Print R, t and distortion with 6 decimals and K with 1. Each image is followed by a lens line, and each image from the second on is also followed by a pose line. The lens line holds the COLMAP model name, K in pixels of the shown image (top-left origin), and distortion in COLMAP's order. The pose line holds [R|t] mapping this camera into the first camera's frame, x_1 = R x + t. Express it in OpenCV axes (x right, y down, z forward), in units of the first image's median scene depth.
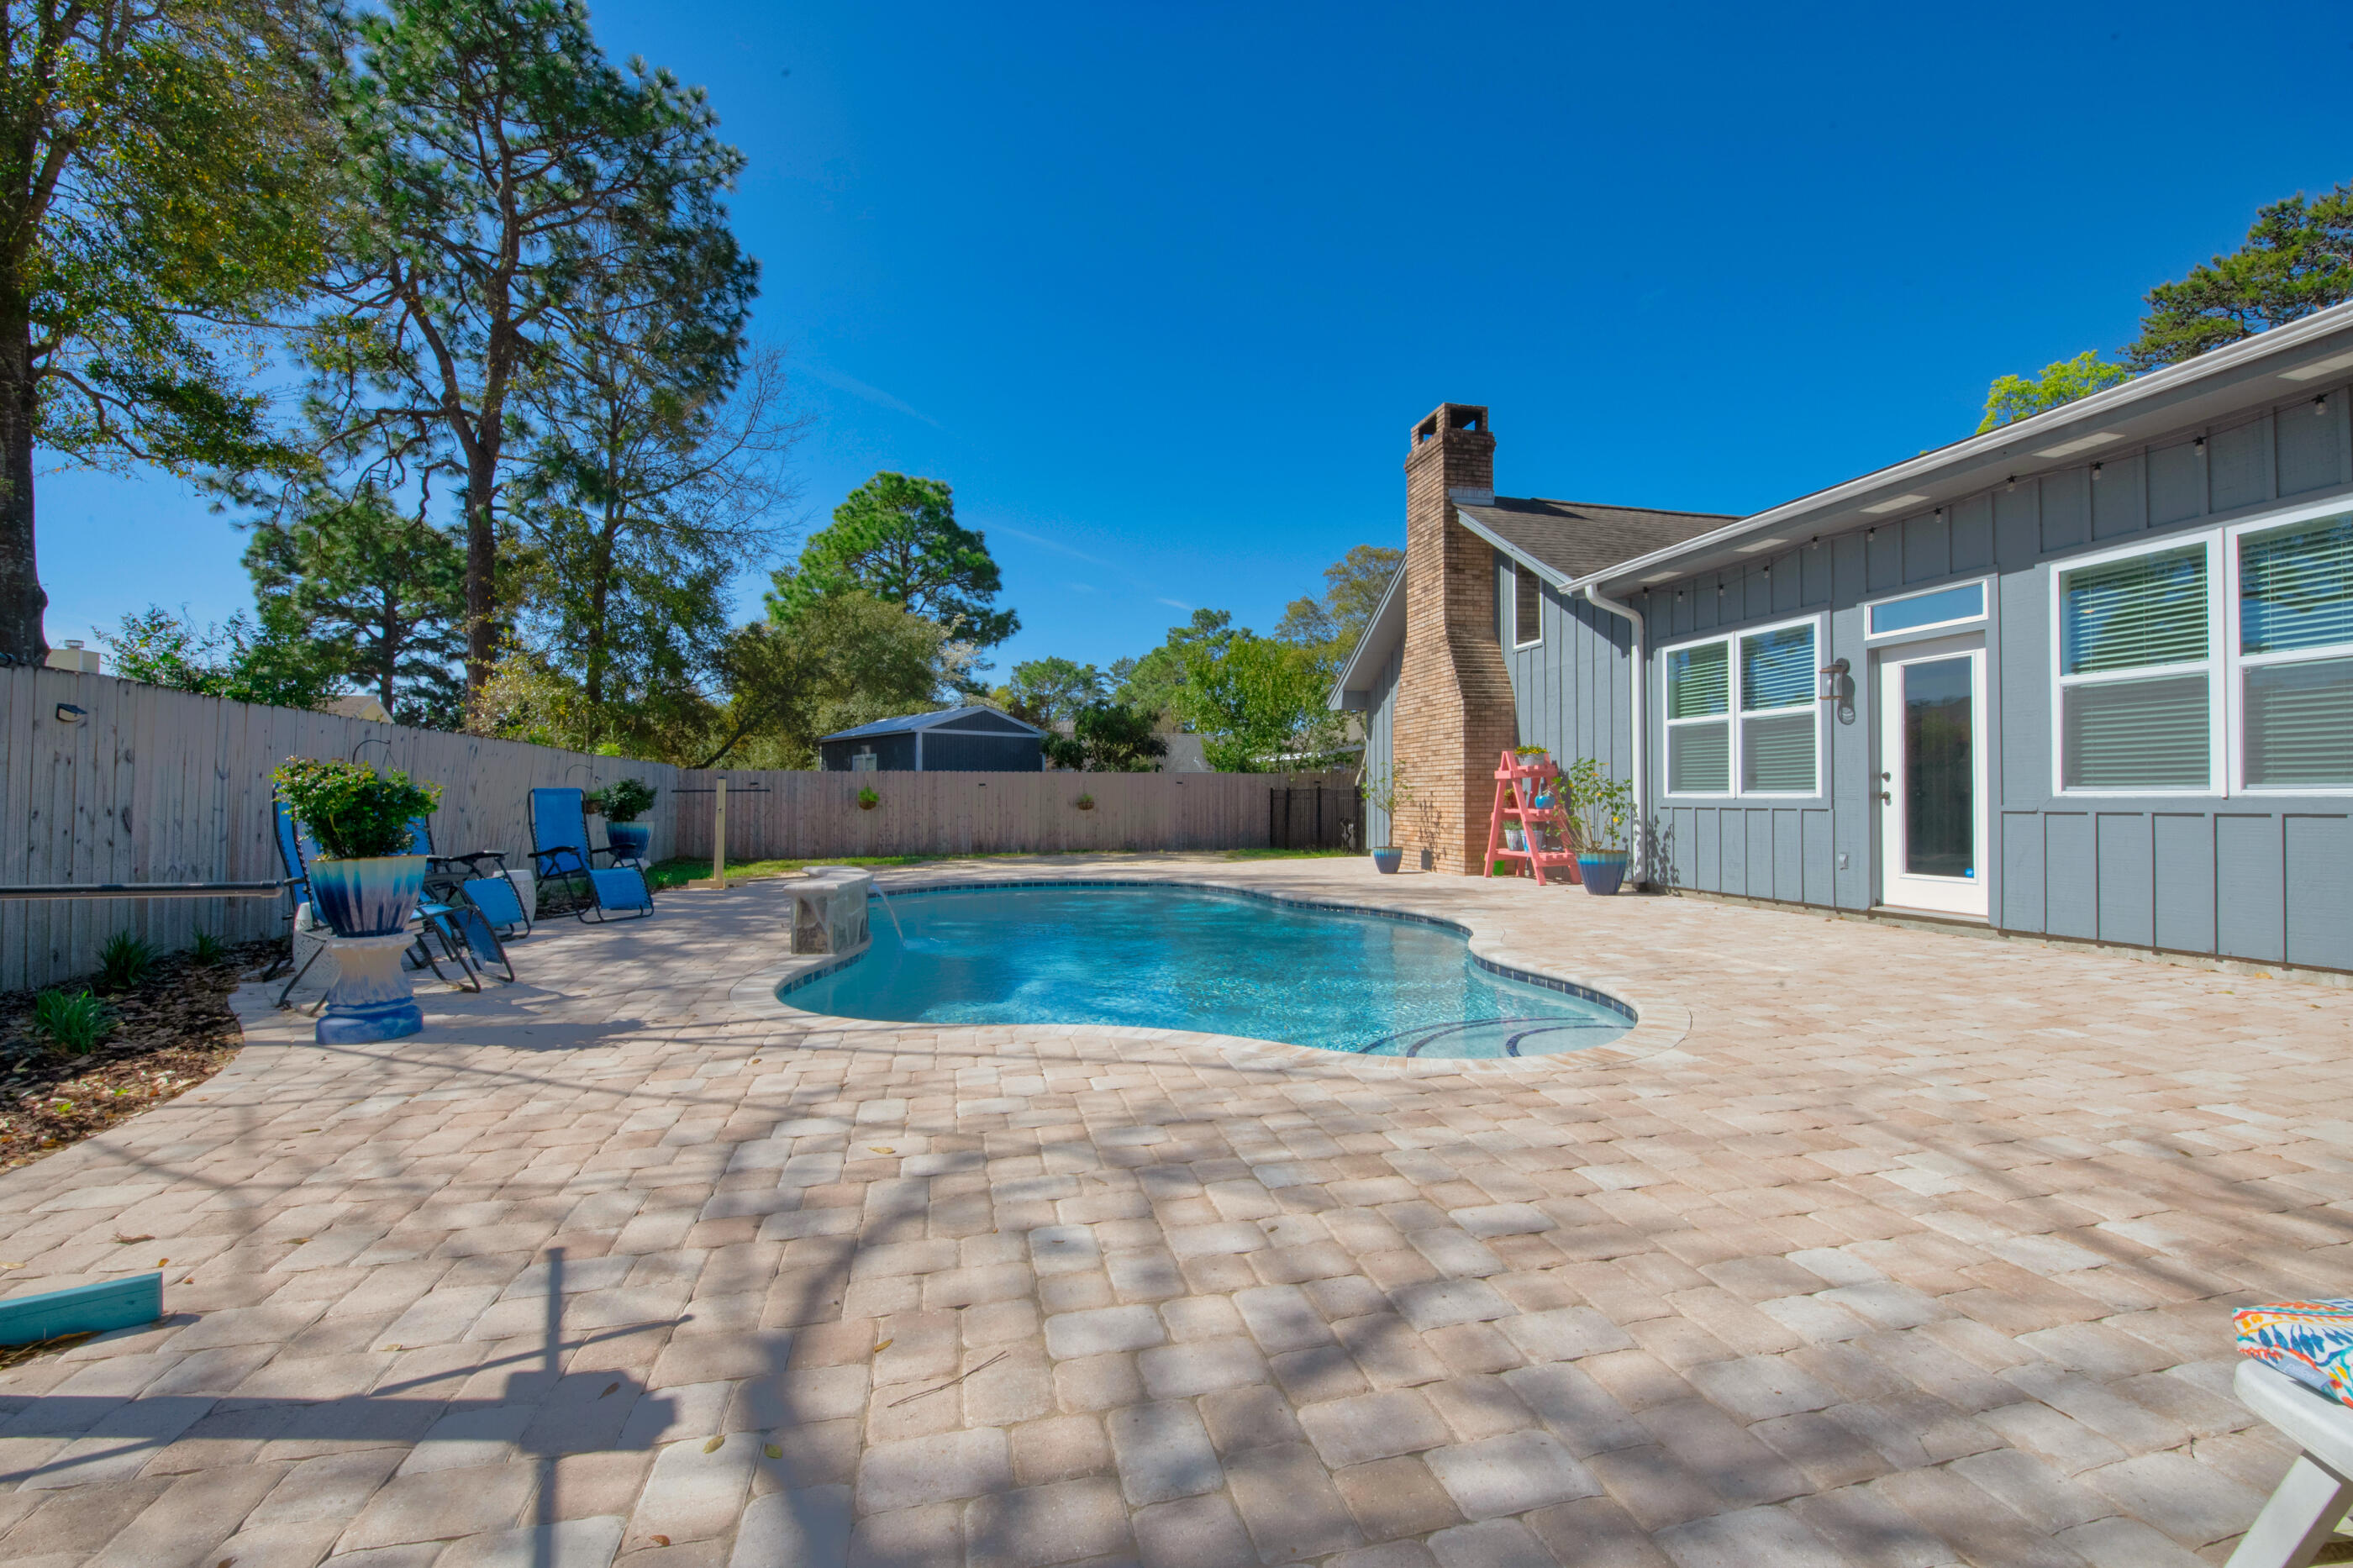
lens RADIAL K [[989.8, 0, 1151.7], [0, 989.8, 784.2], [0, 0, 1]] dist [-0.018851, -0.000166]
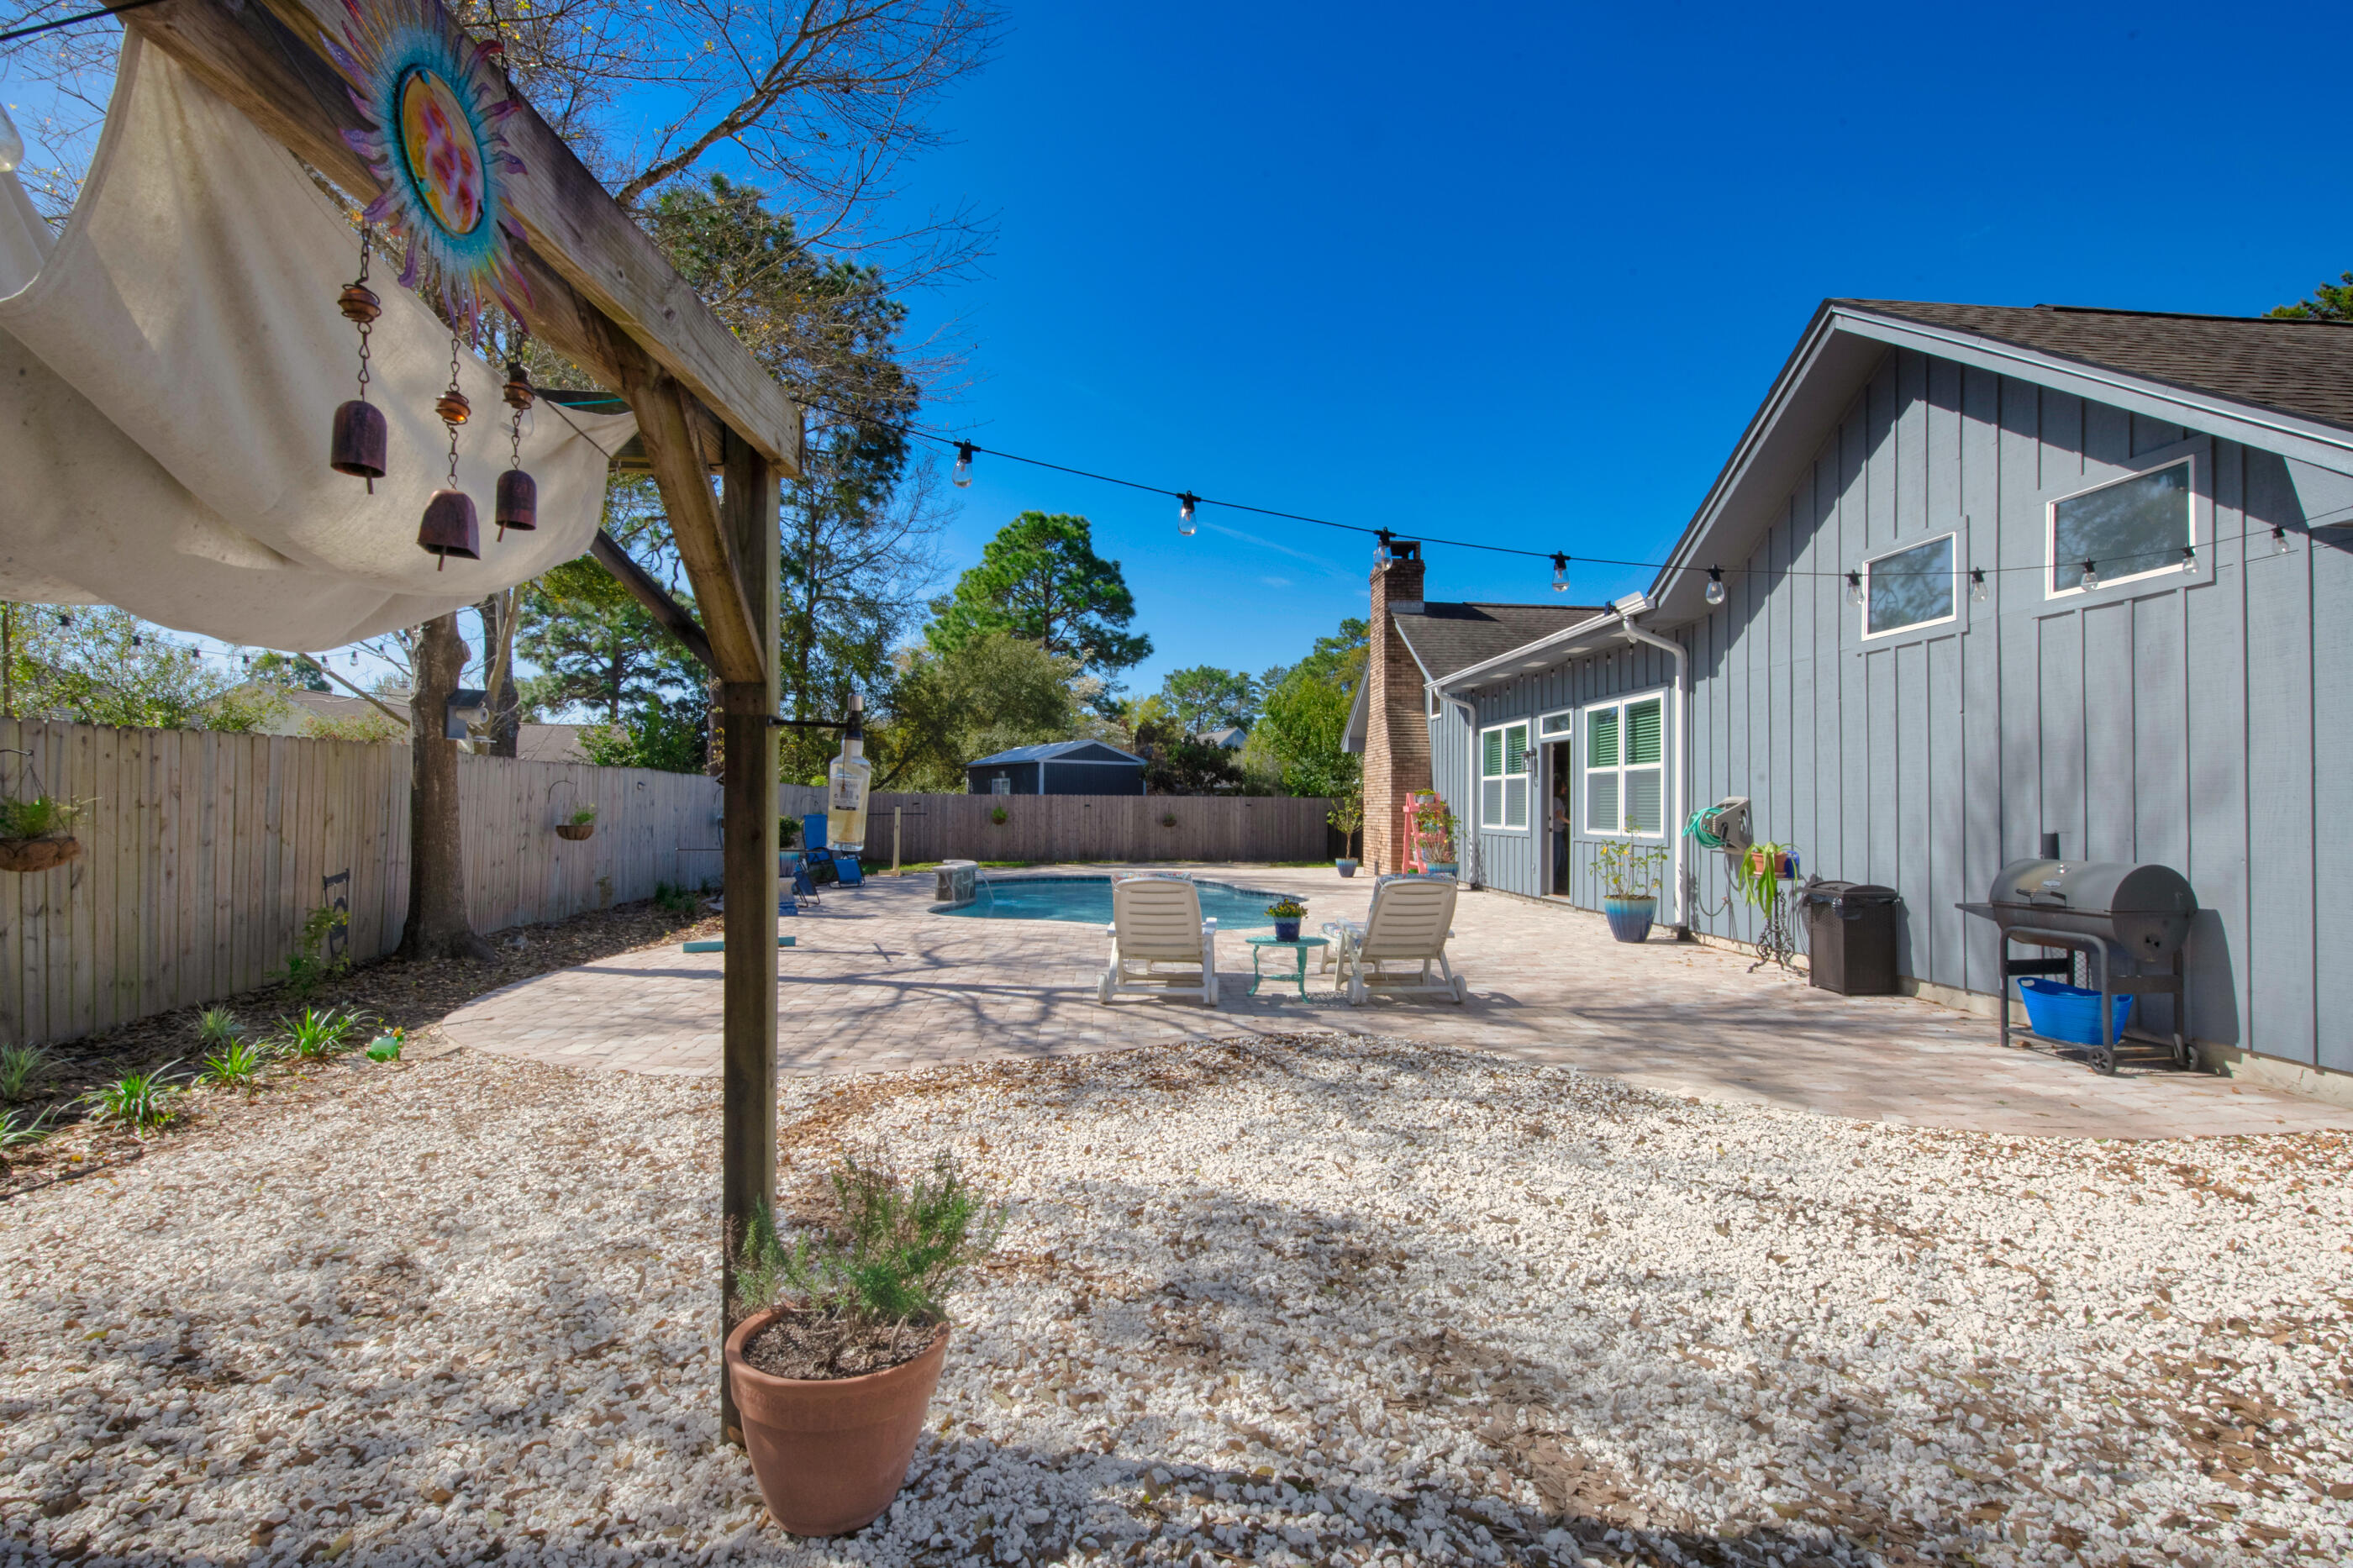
lens RADIAL K [[1074.4, 0, 1105.4], [0, 1074.4, 785.3], [0, 0, 1]] dist [-0.017124, 0.001832]
pose [[0.979065, 0.003831, -0.203514, 0.118084], [-0.005241, 0.999966, -0.006389, -0.015644], [0.203483, 0.007322, 0.979051, -0.304827]]
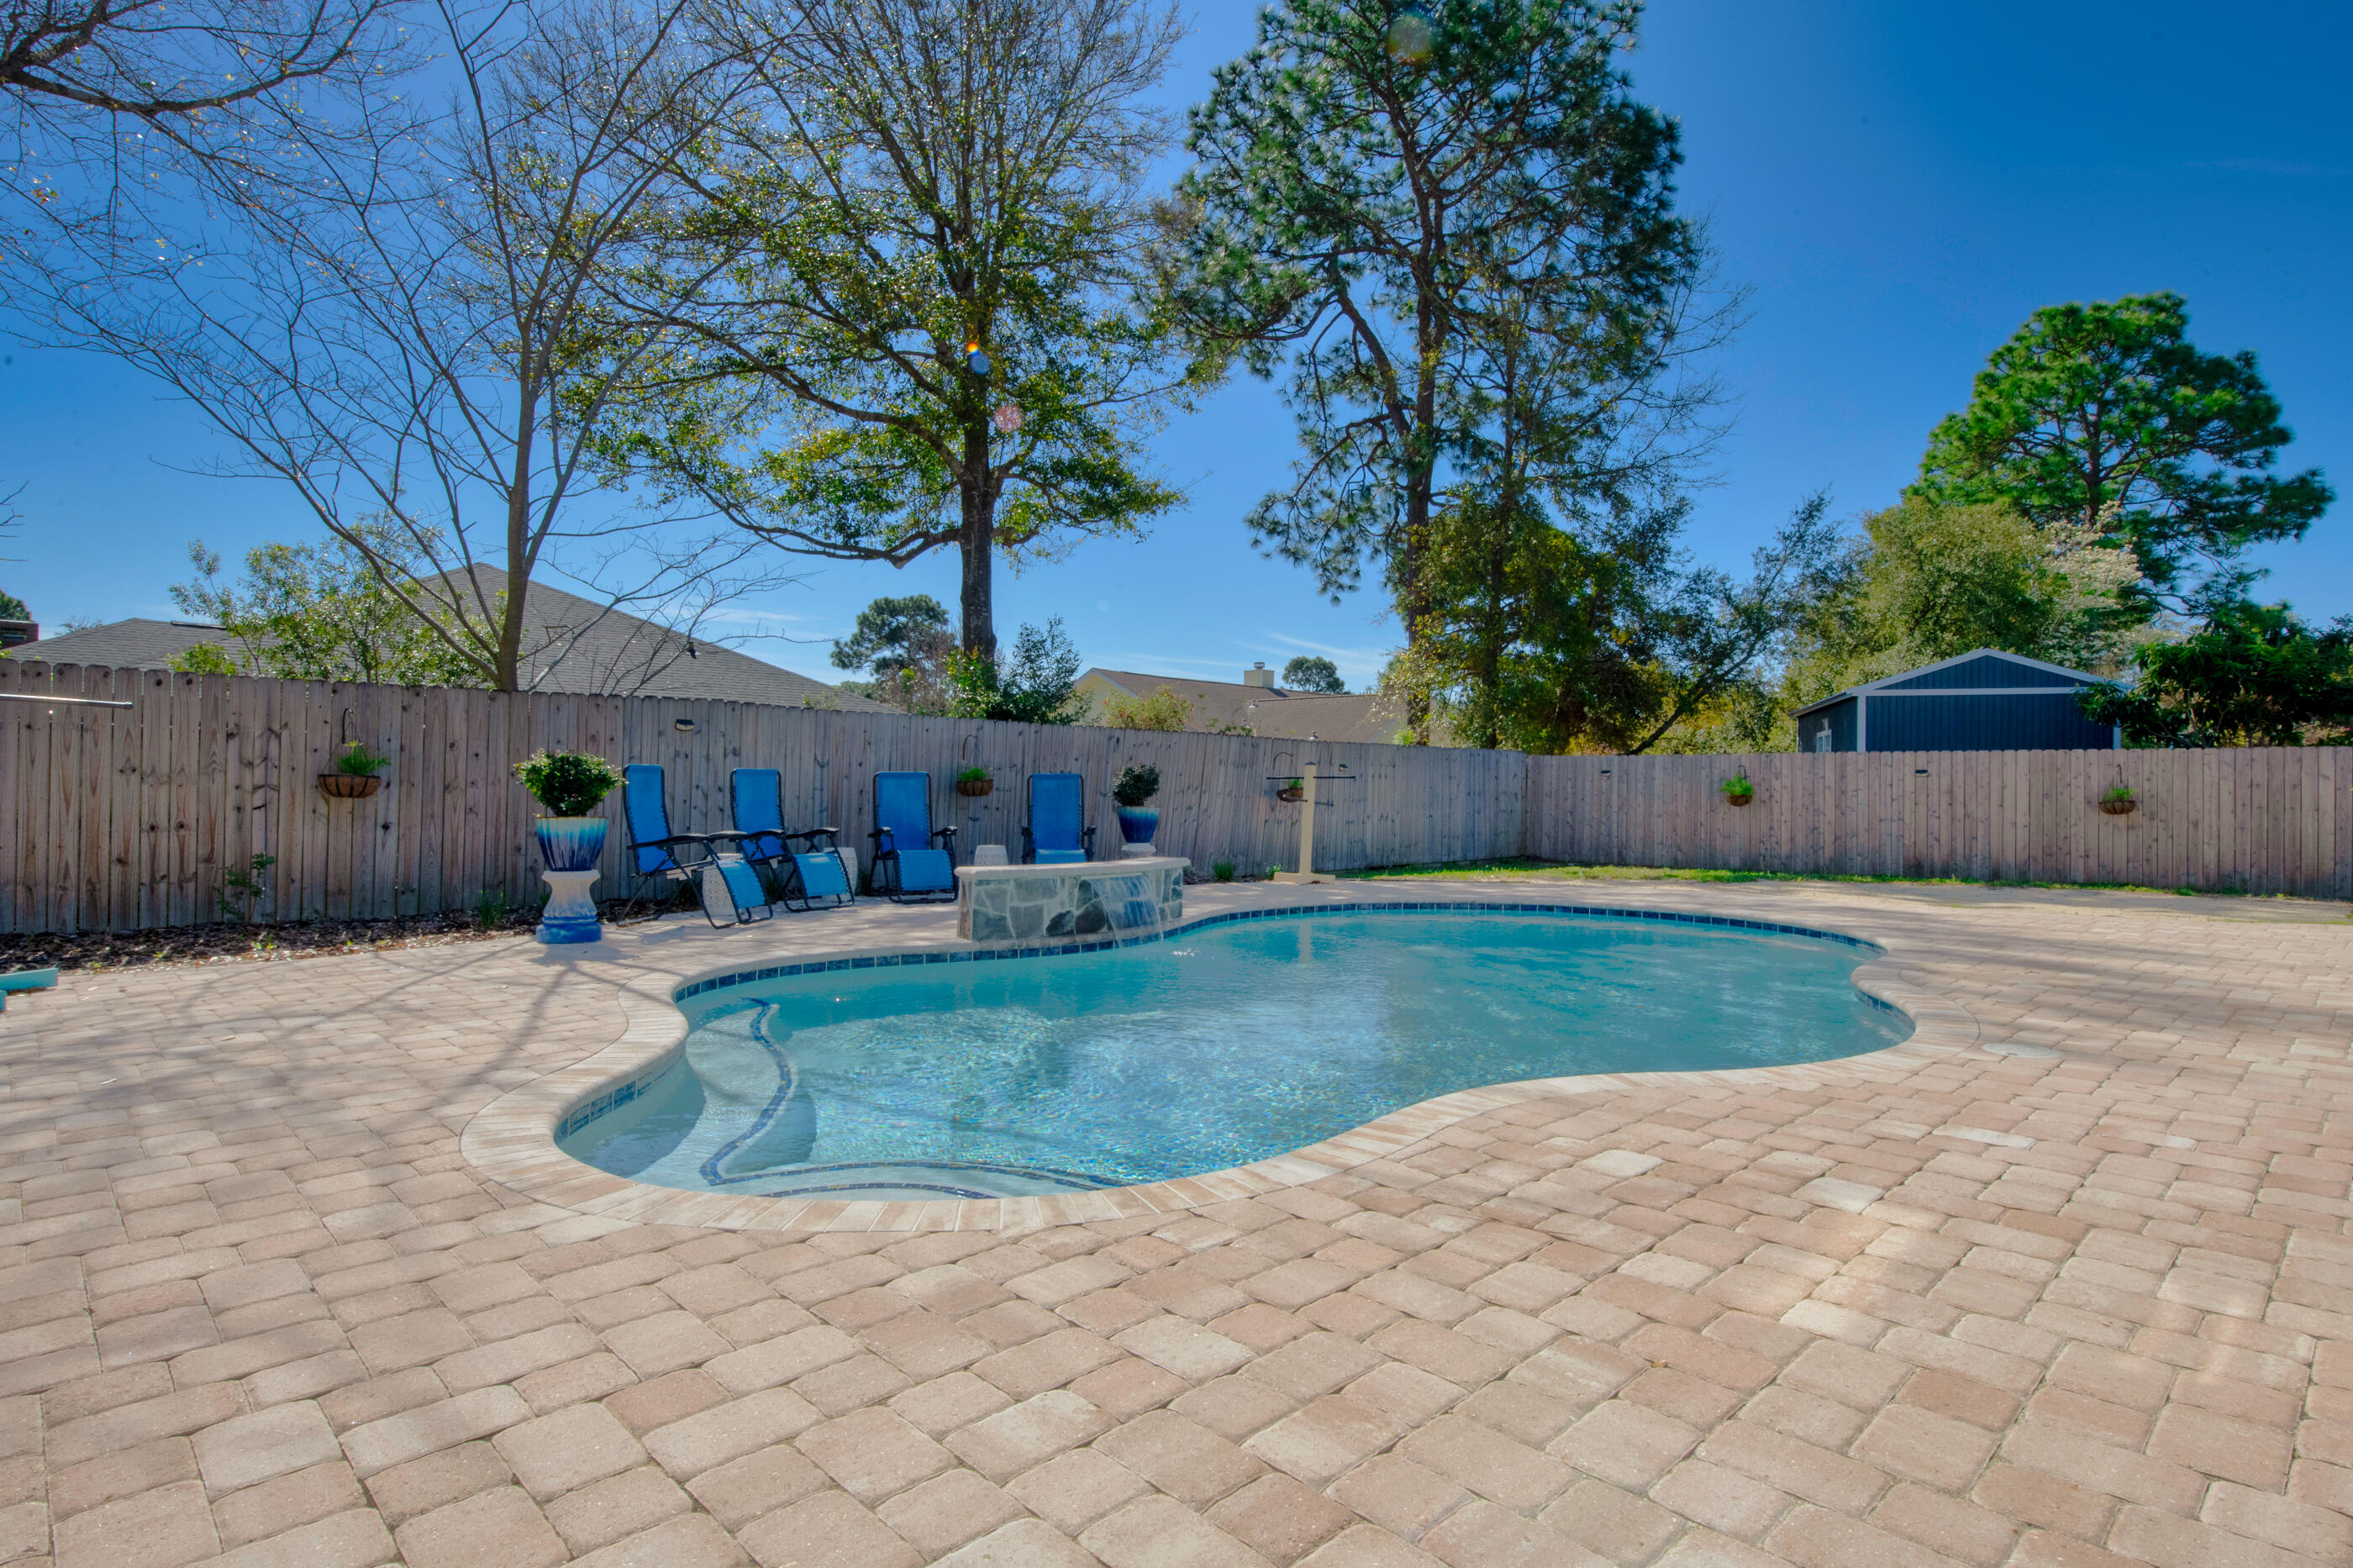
lens RADIAL K [[1165.7, 0, 1134.7], [0, 1165.7, 782.0], [0, 0, 1]] dist [-0.023908, 0.002808]
pose [[0.498499, 0.004066, -0.866880, 0.209911], [0.000953, 0.999986, 0.005238, 0.002591], [0.866889, -0.003437, 0.498489, 0.160500]]
